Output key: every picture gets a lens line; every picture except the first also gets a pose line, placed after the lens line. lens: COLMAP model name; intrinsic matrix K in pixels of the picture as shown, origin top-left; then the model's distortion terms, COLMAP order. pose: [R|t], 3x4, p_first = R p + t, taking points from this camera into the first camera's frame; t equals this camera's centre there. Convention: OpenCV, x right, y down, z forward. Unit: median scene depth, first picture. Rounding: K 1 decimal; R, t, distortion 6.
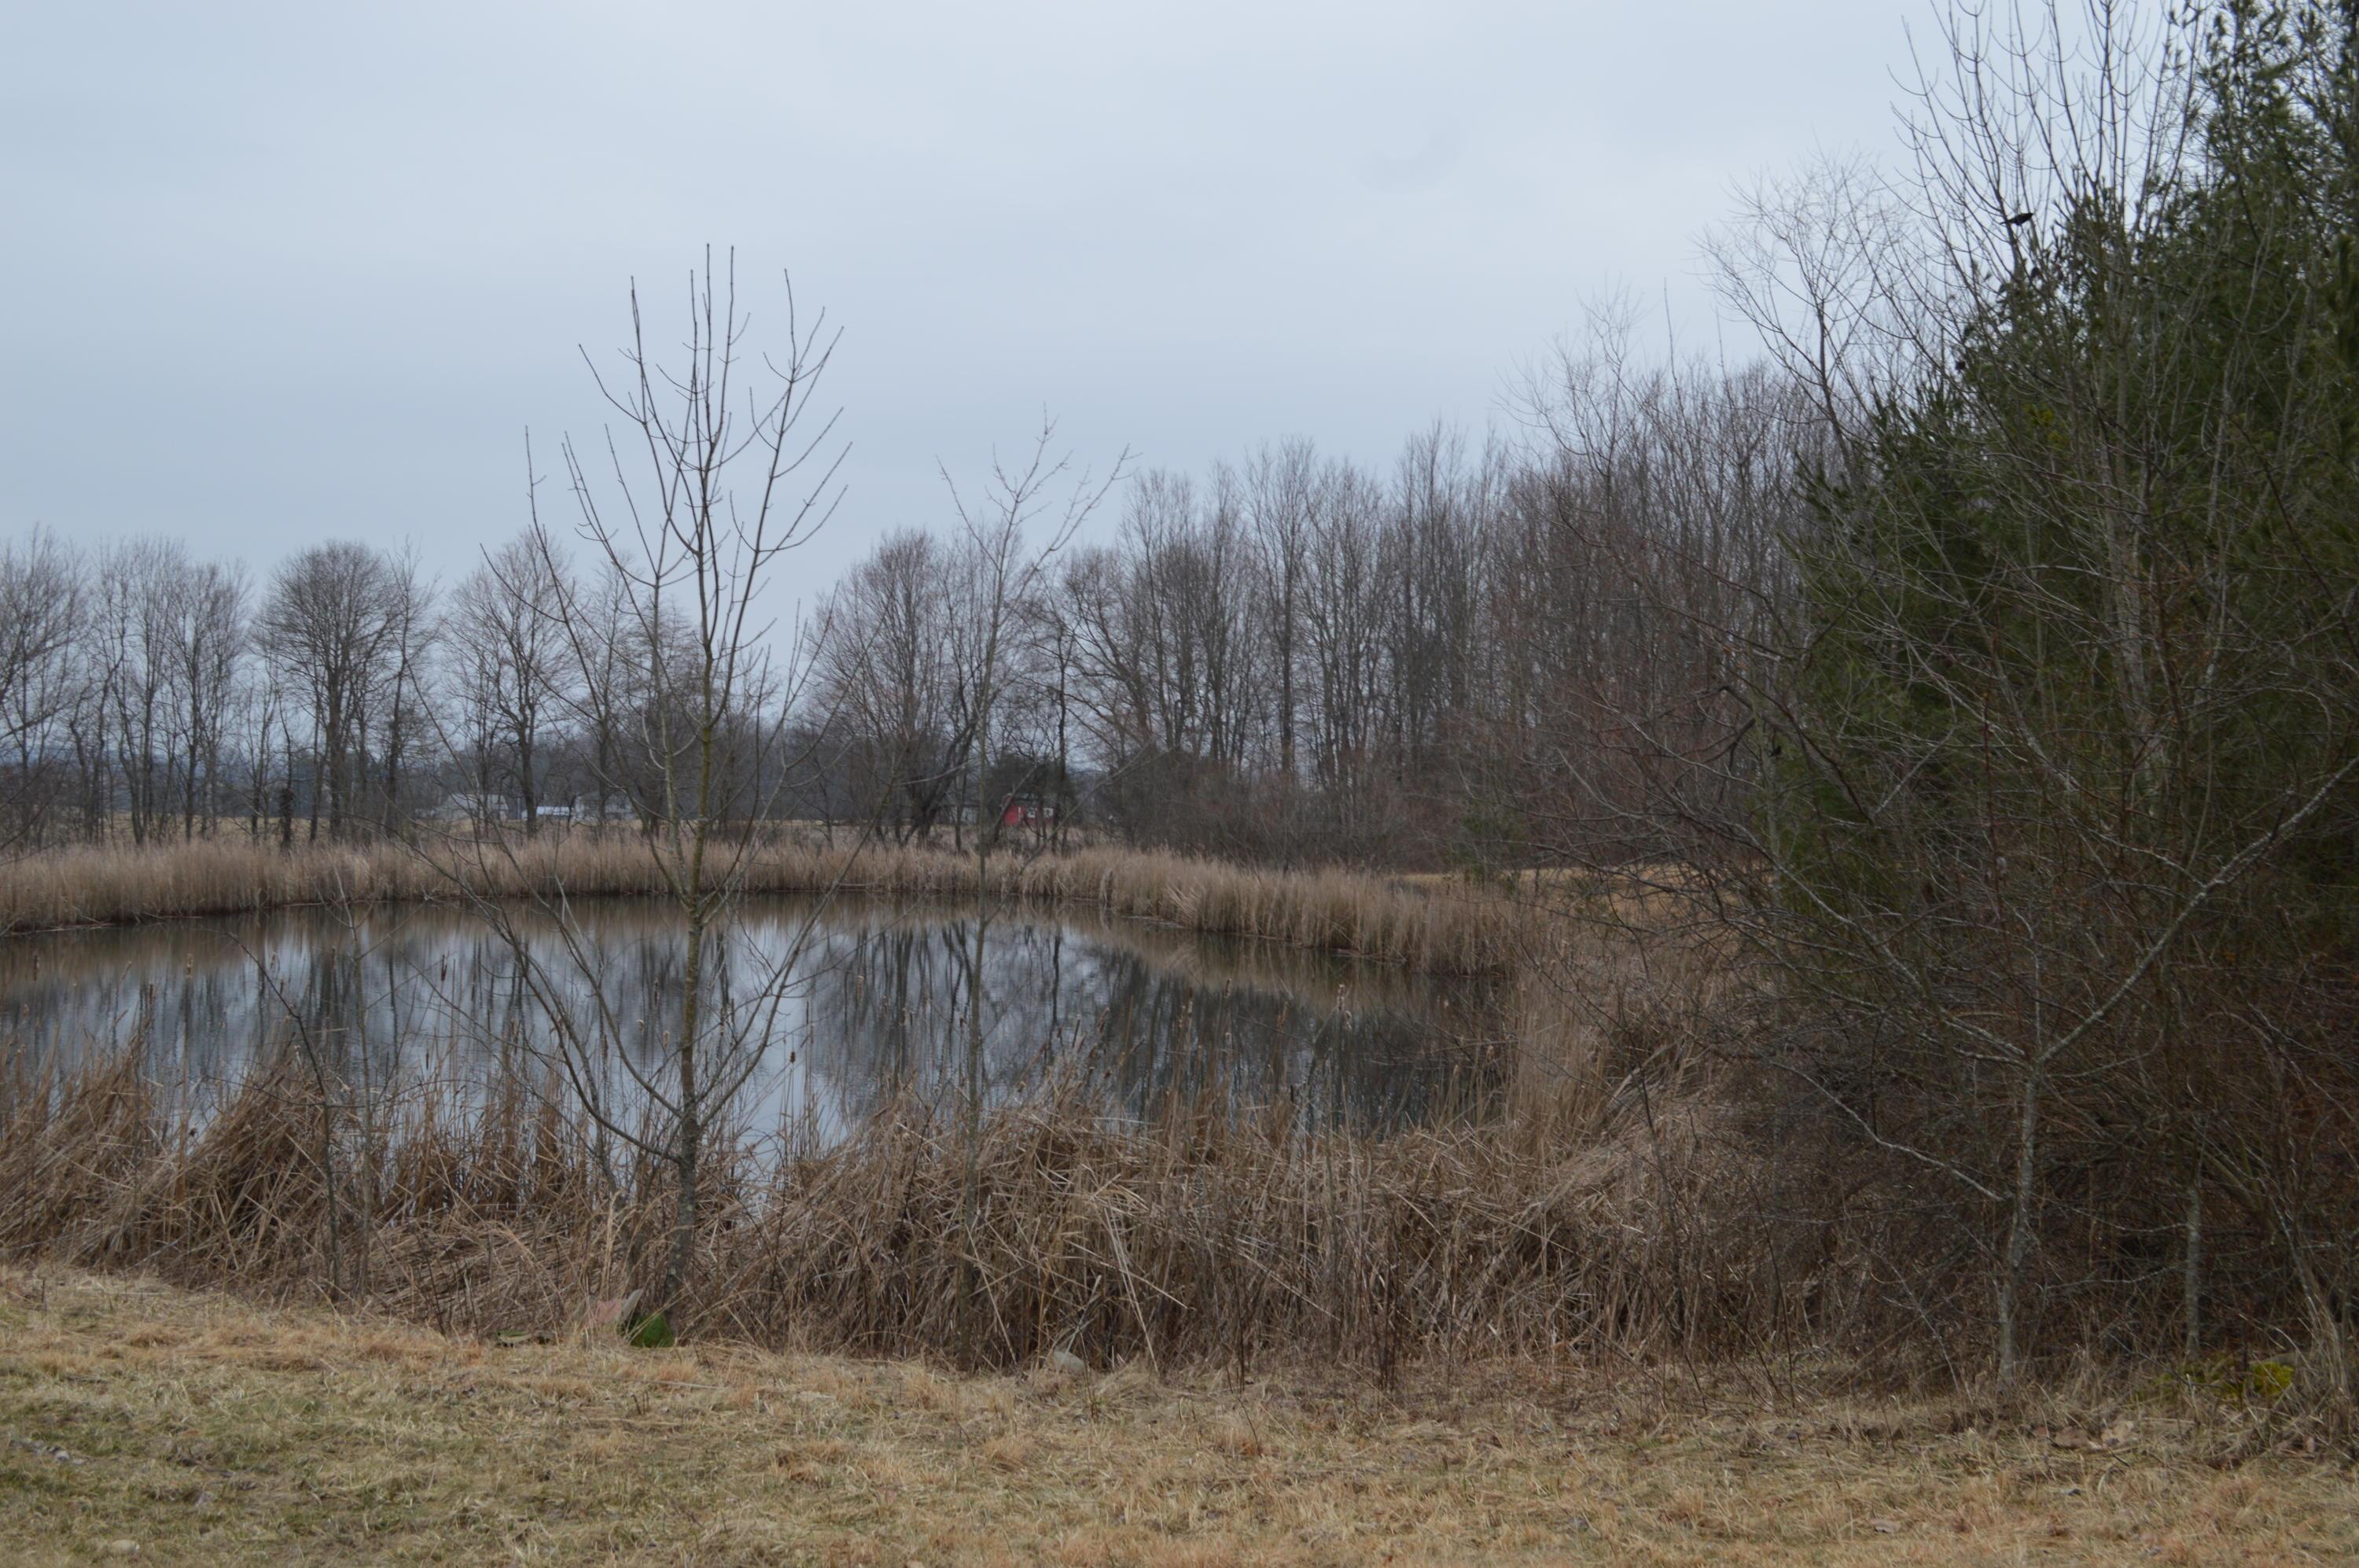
lens RADIAL K [[2682.9, 0, 1174.2], [0, 2682.9, 835.1], [0, 0, 1]] dist [-0.030973, -0.067215]
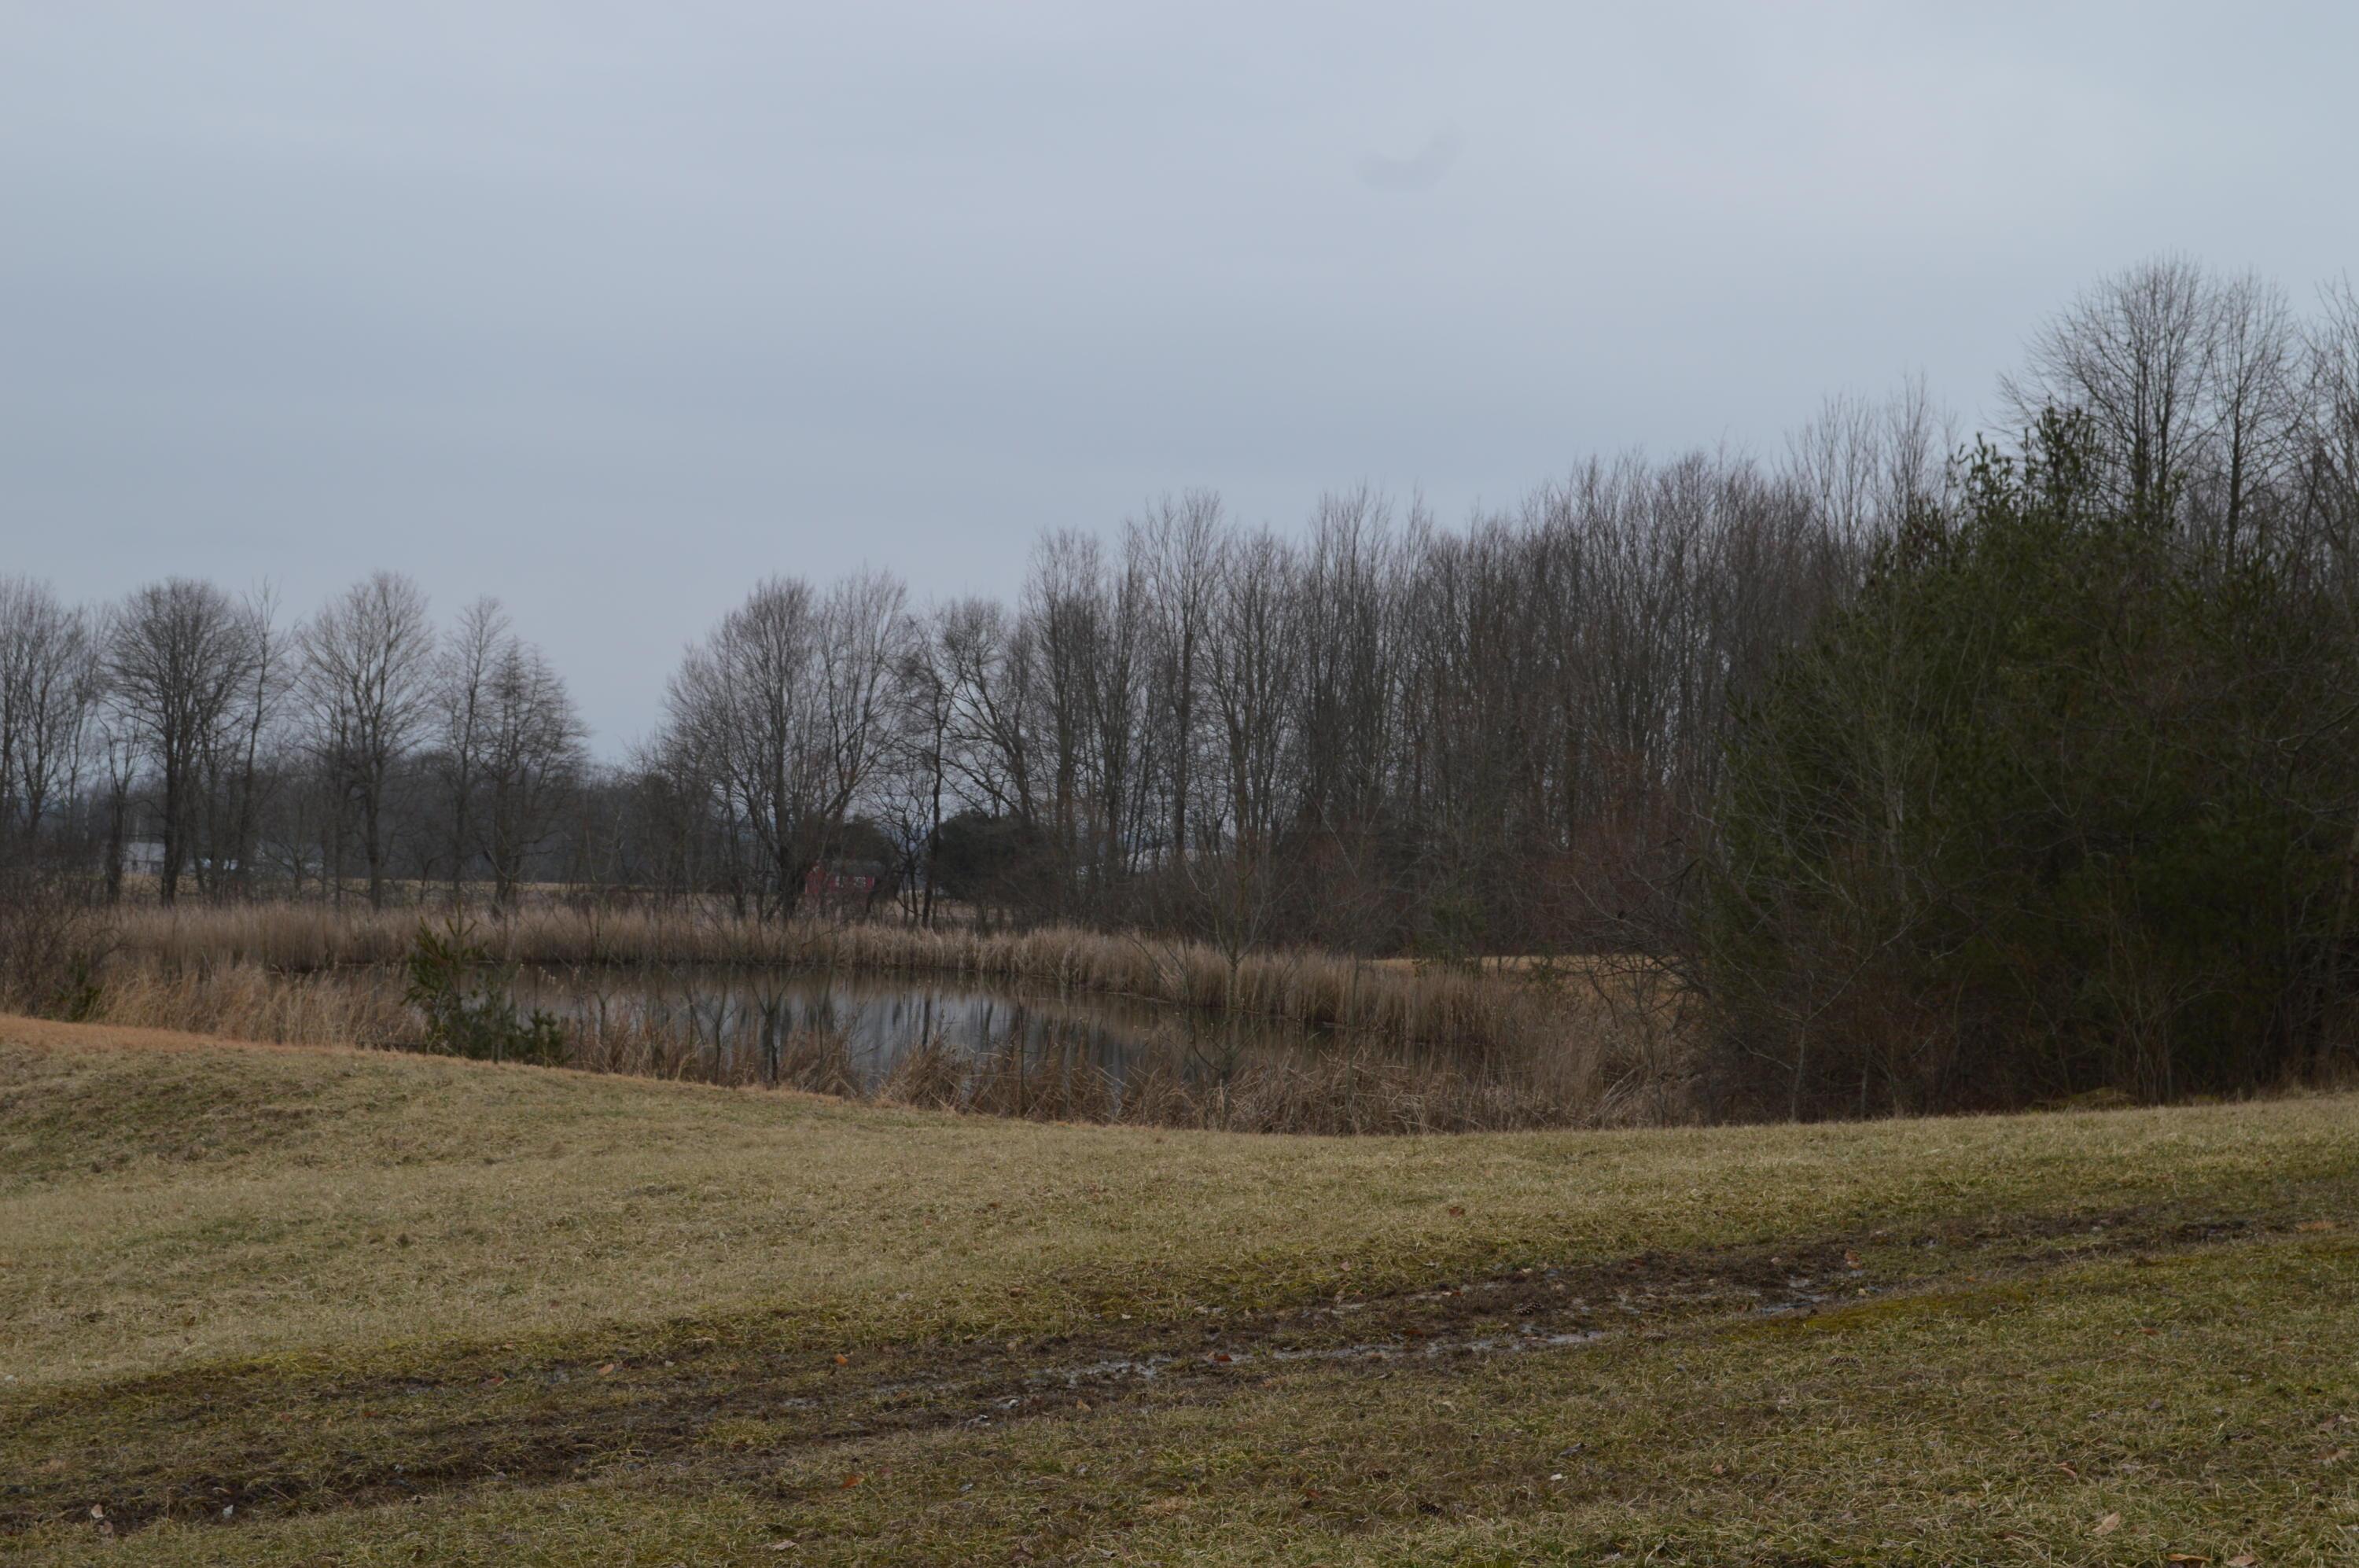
lens RADIAL K [[3564.5, 0, 1179.5], [0, 3564.5, 784.0], [0, 0, 1]] dist [-0.010315, -0.003909]
pose [[0.996845, 0.025308, 0.075230, -0.060323], [-0.022561, 0.999055, -0.037144, -0.000400], [-0.076099, 0.035330, 0.996474, -0.263561]]
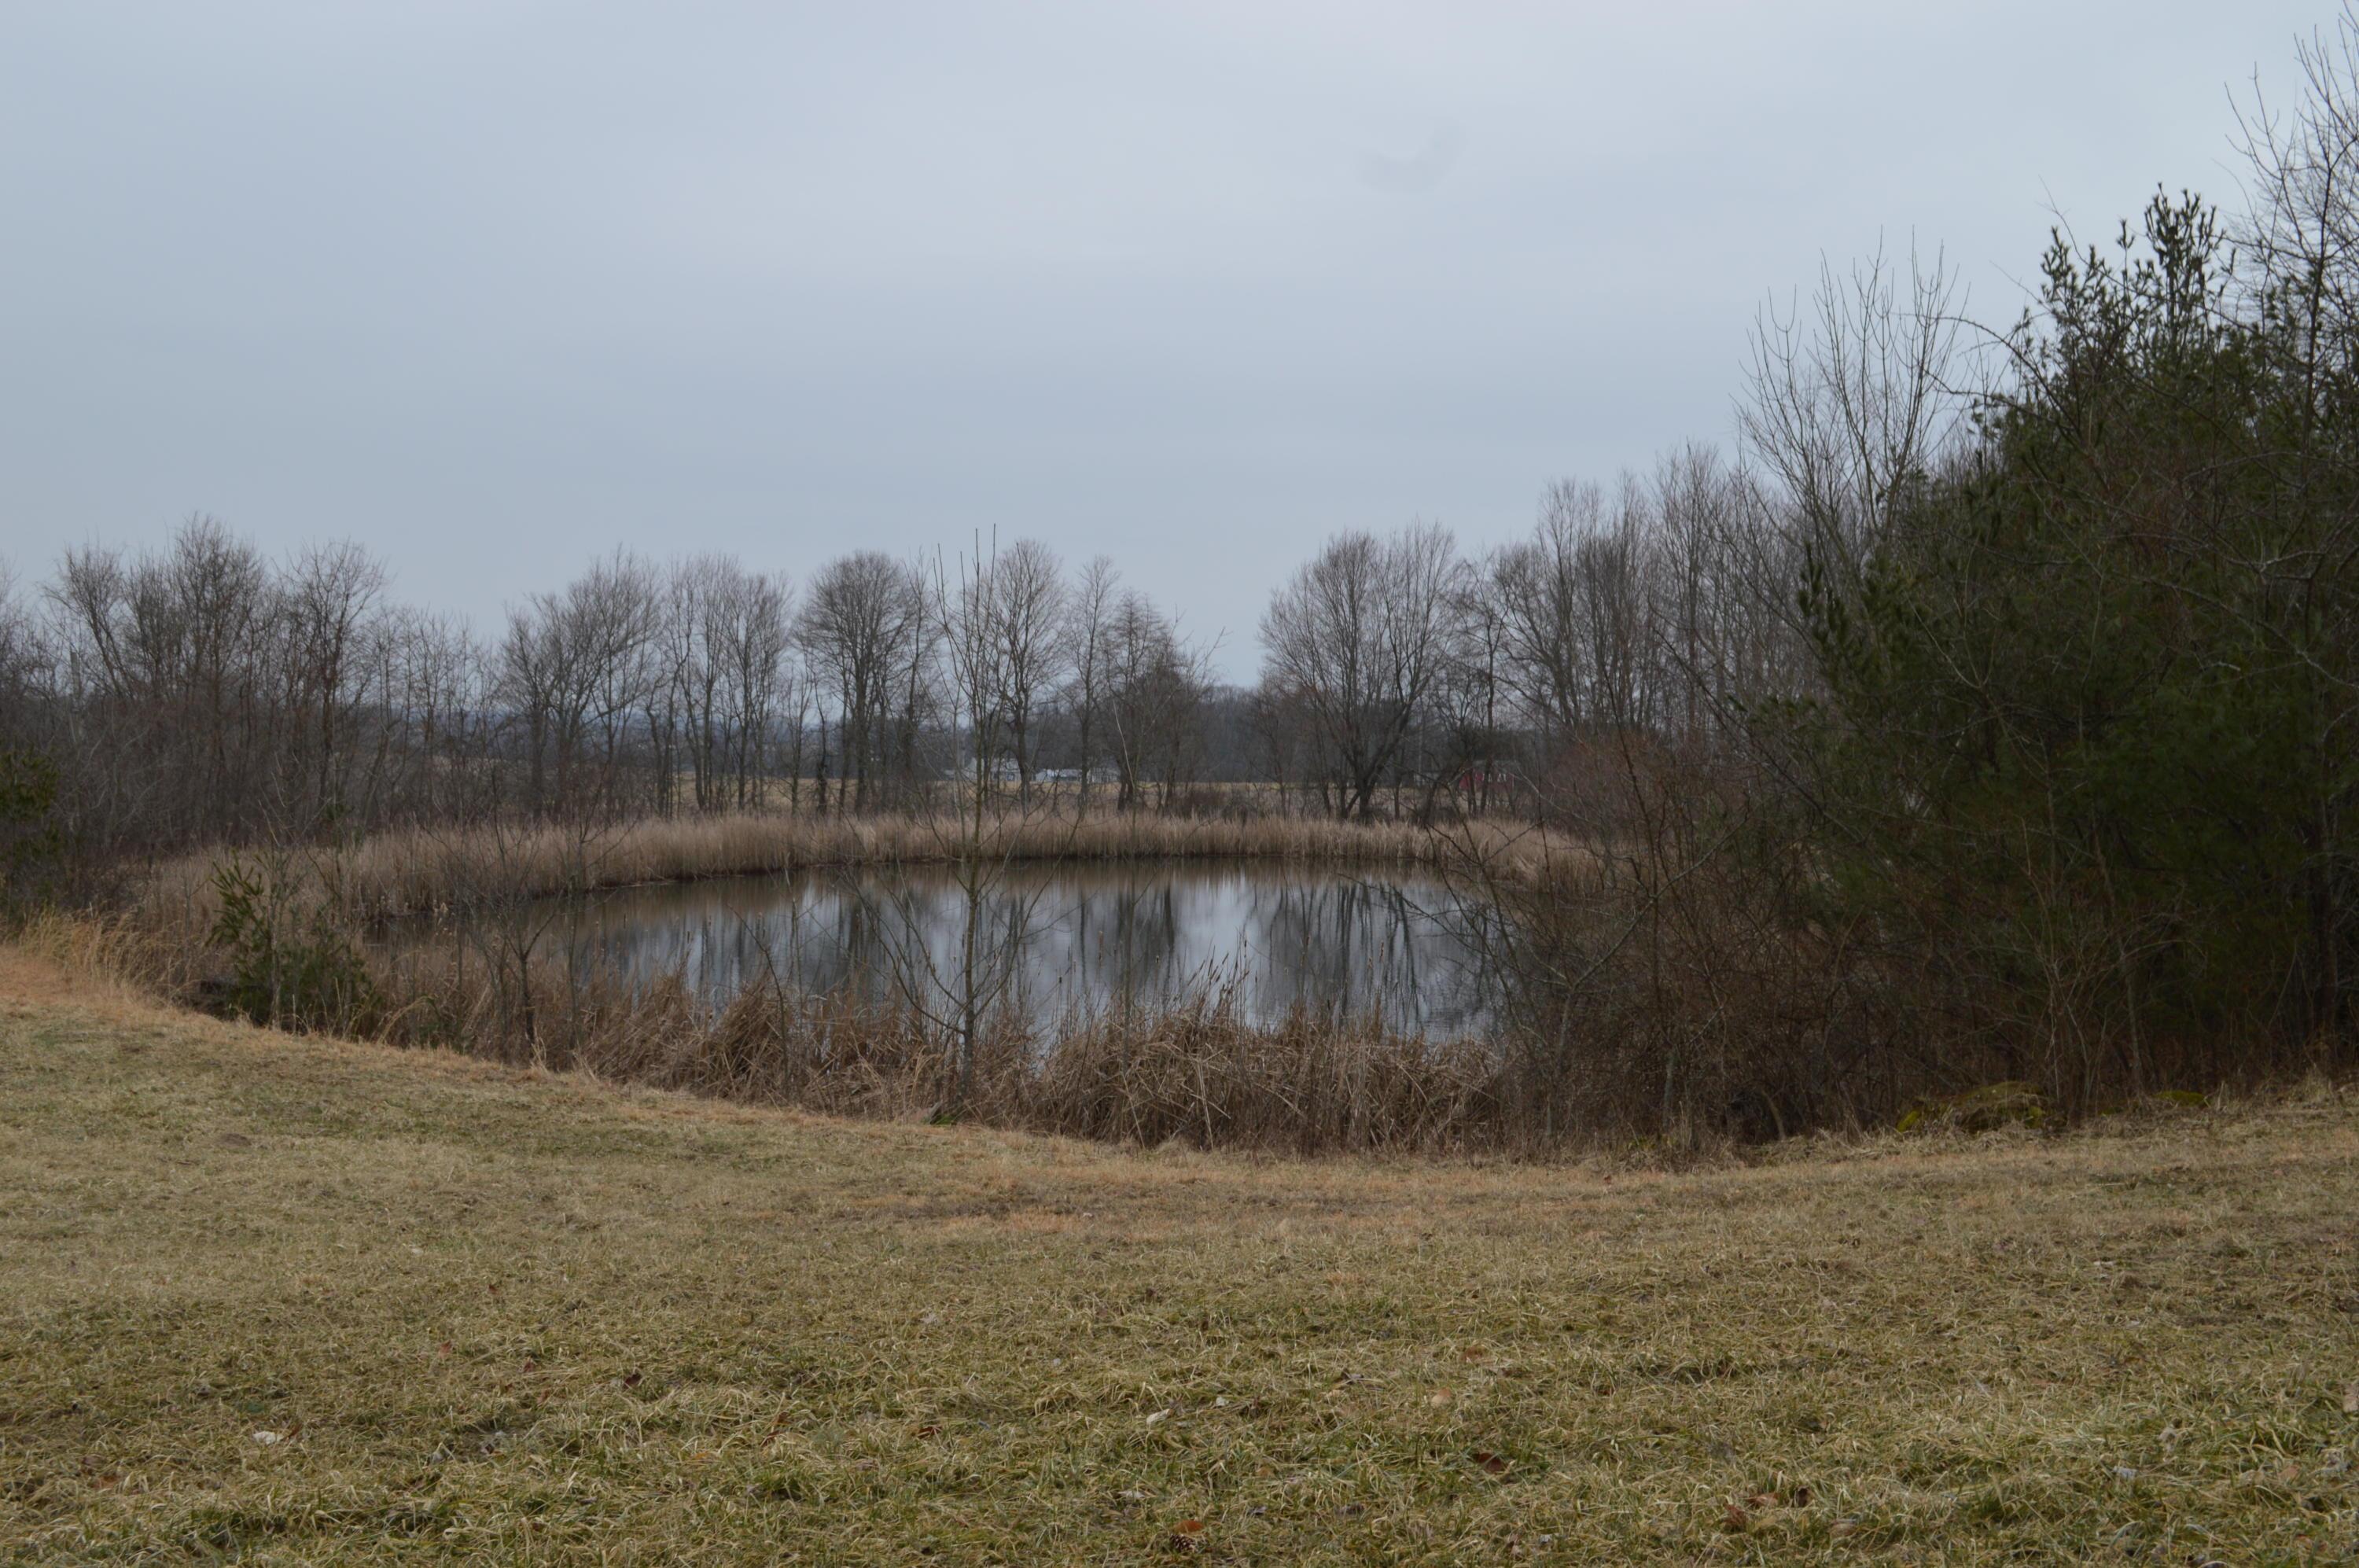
lens RADIAL K [[2582.7, 0, 1179.5], [0, 2582.7, 784.0], [0, 0, 1]] dist [-0.027685, -0.045611]
pose [[0.982166, 0.003506, -0.187983, 0.038576], [-0.003951, 0.999990, -0.001992, -0.006025], [0.187974, 0.002699, 0.982170, -0.092860]]
